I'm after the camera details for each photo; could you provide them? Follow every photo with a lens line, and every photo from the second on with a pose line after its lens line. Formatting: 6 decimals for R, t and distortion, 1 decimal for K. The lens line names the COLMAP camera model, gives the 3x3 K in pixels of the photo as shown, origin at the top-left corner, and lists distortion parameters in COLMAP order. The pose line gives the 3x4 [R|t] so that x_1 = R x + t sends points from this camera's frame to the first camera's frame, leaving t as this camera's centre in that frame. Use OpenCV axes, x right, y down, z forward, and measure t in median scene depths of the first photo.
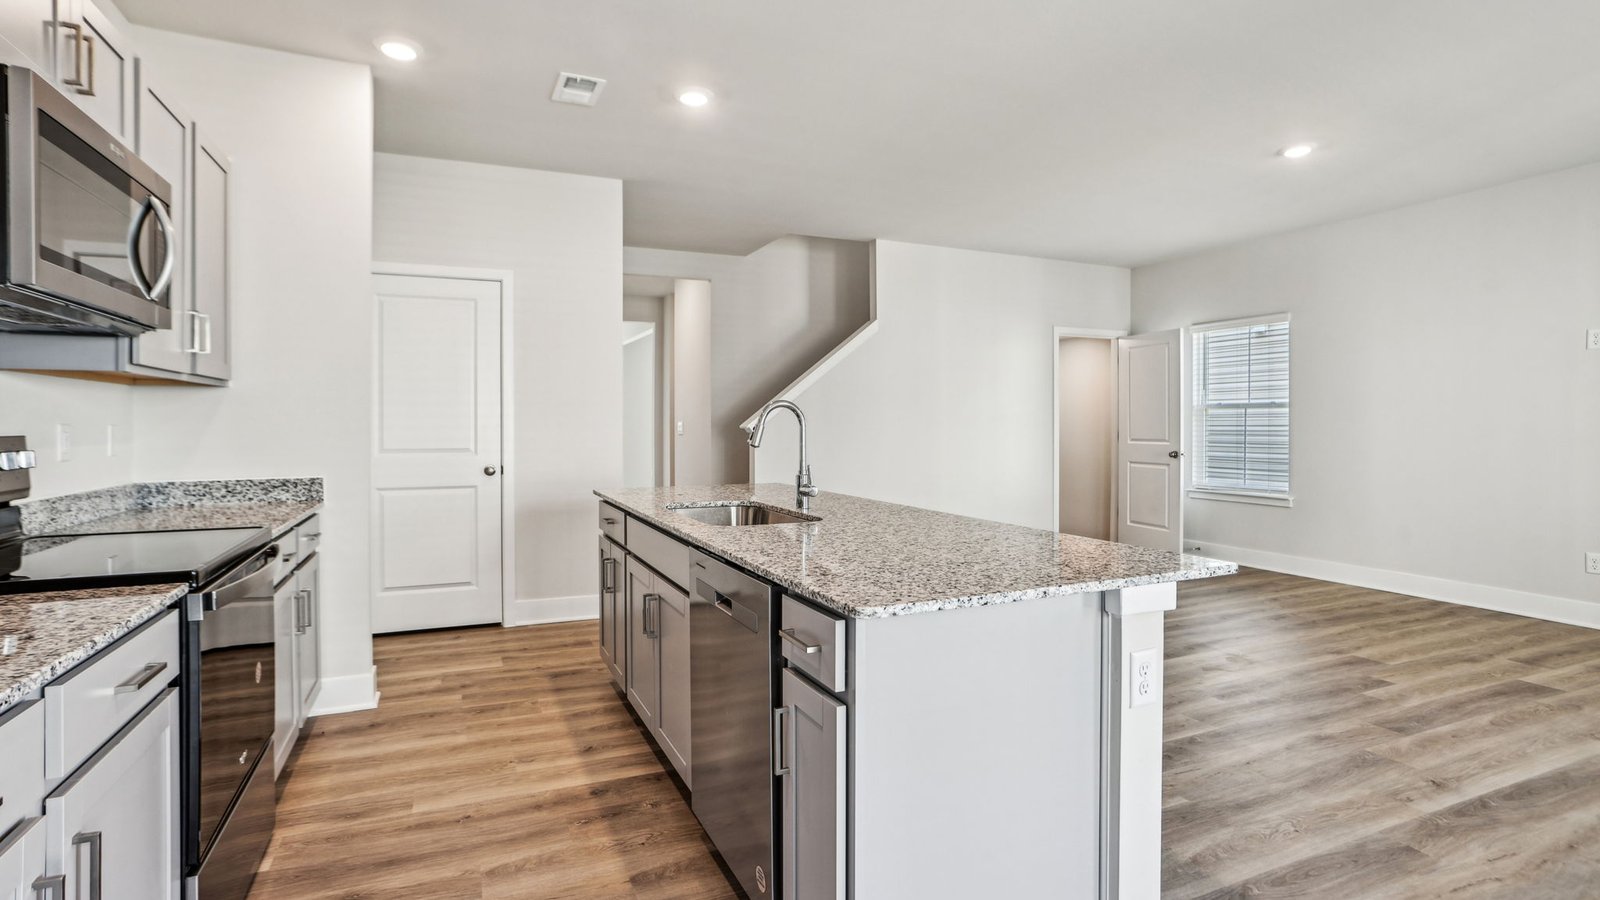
lens RADIAL K [[767.0, 0, 771.0], [0, 767.0, 436.0], [0, 0, 1]] dist [-0.051255, 0.026195]
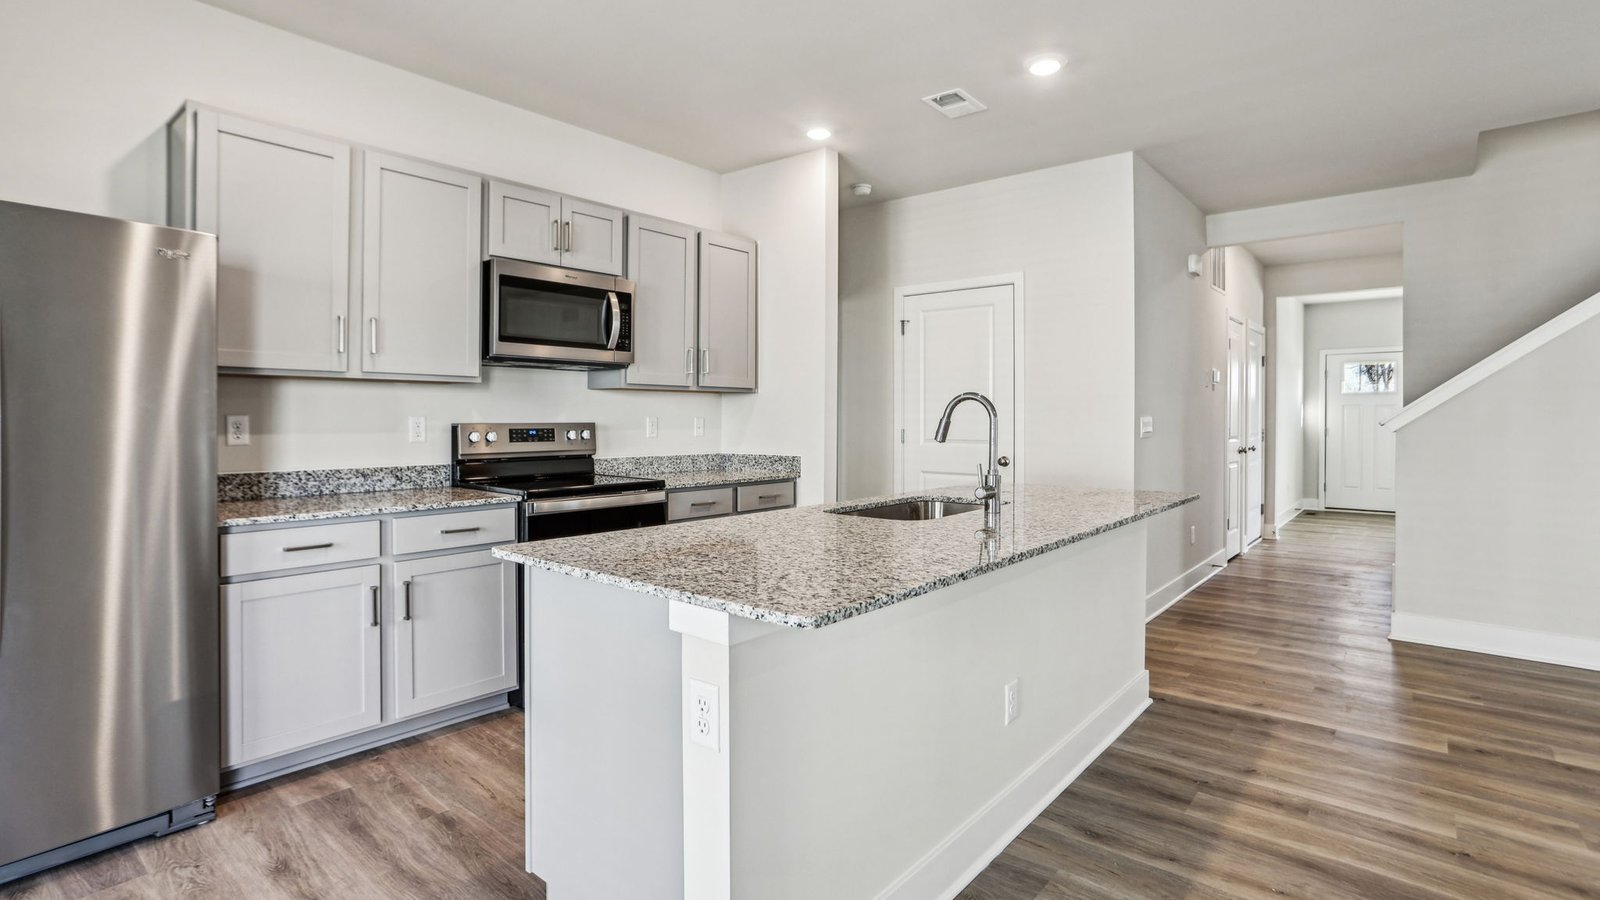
lens RADIAL K [[773.6, 0, 791.1], [0, 773.6, 430.5], [0, 0, 1]] dist [-0.076549, 0.041004]
pose [[0.440568, 0.015938, -0.897578, 0.712081], [-0.017586, 0.999804, 0.009121, -0.004966], [0.897547, 0.011767, 0.440761, 0.385007]]
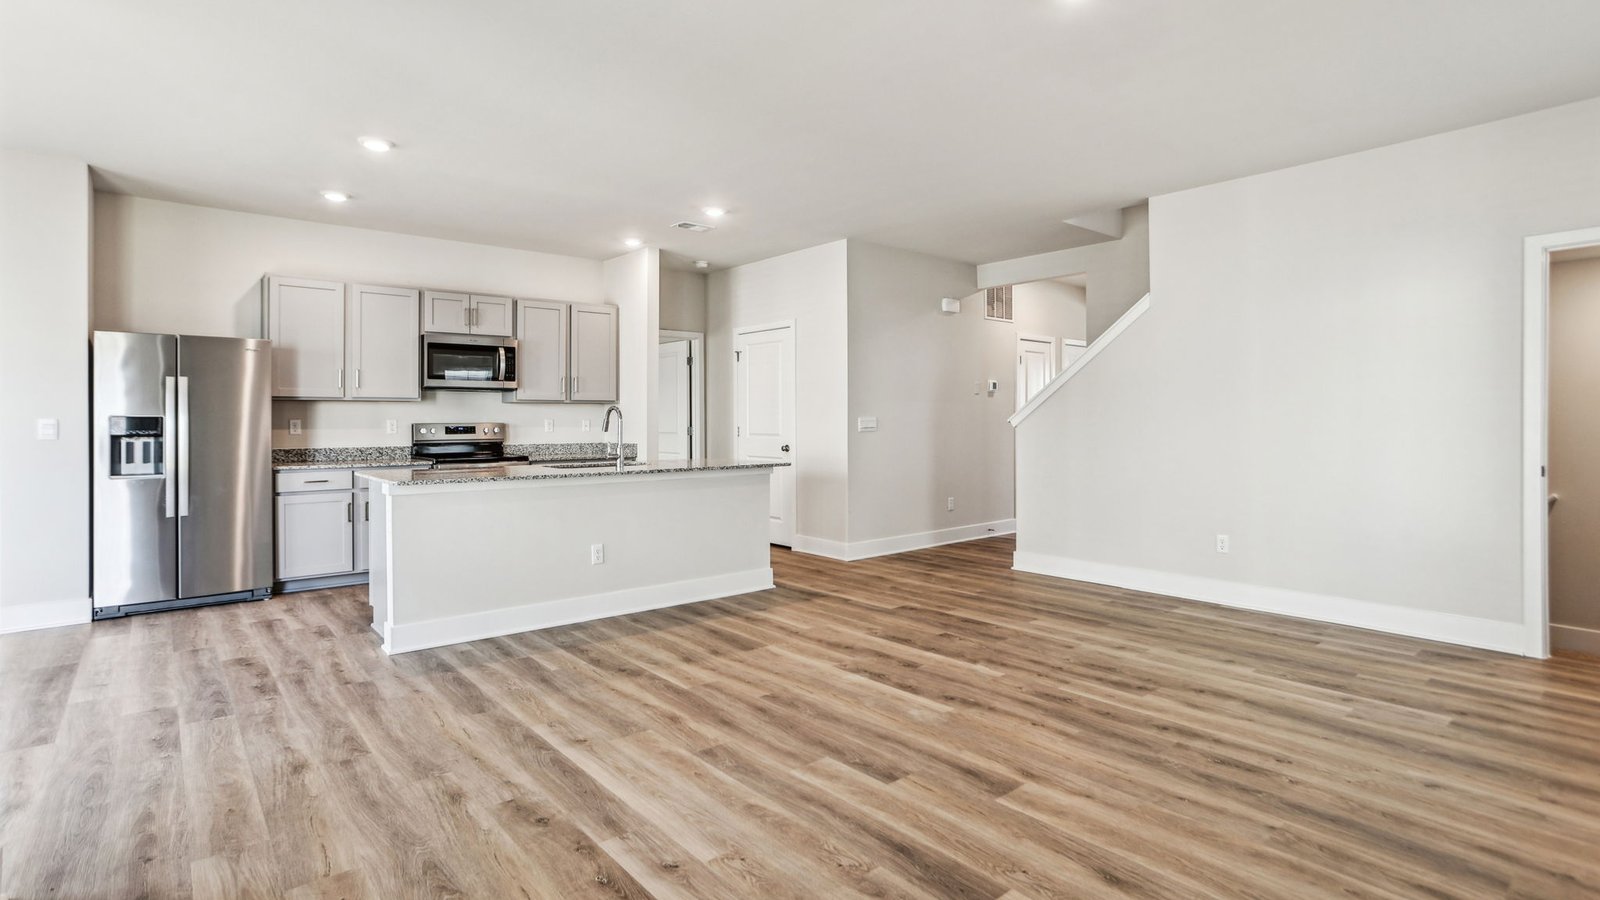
lens RADIAL K [[773.6, 0, 791.1], [0, 773.6, 430.5], [0, 0, 1]] dist [-0.076549, 0.041004]
pose [[0.294603, 0.013245, -0.955528, 1.753099], [-0.013468, 0.999862, 0.009707, -0.010779], [0.955525, 0.010009, 0.294741, 0.817807]]
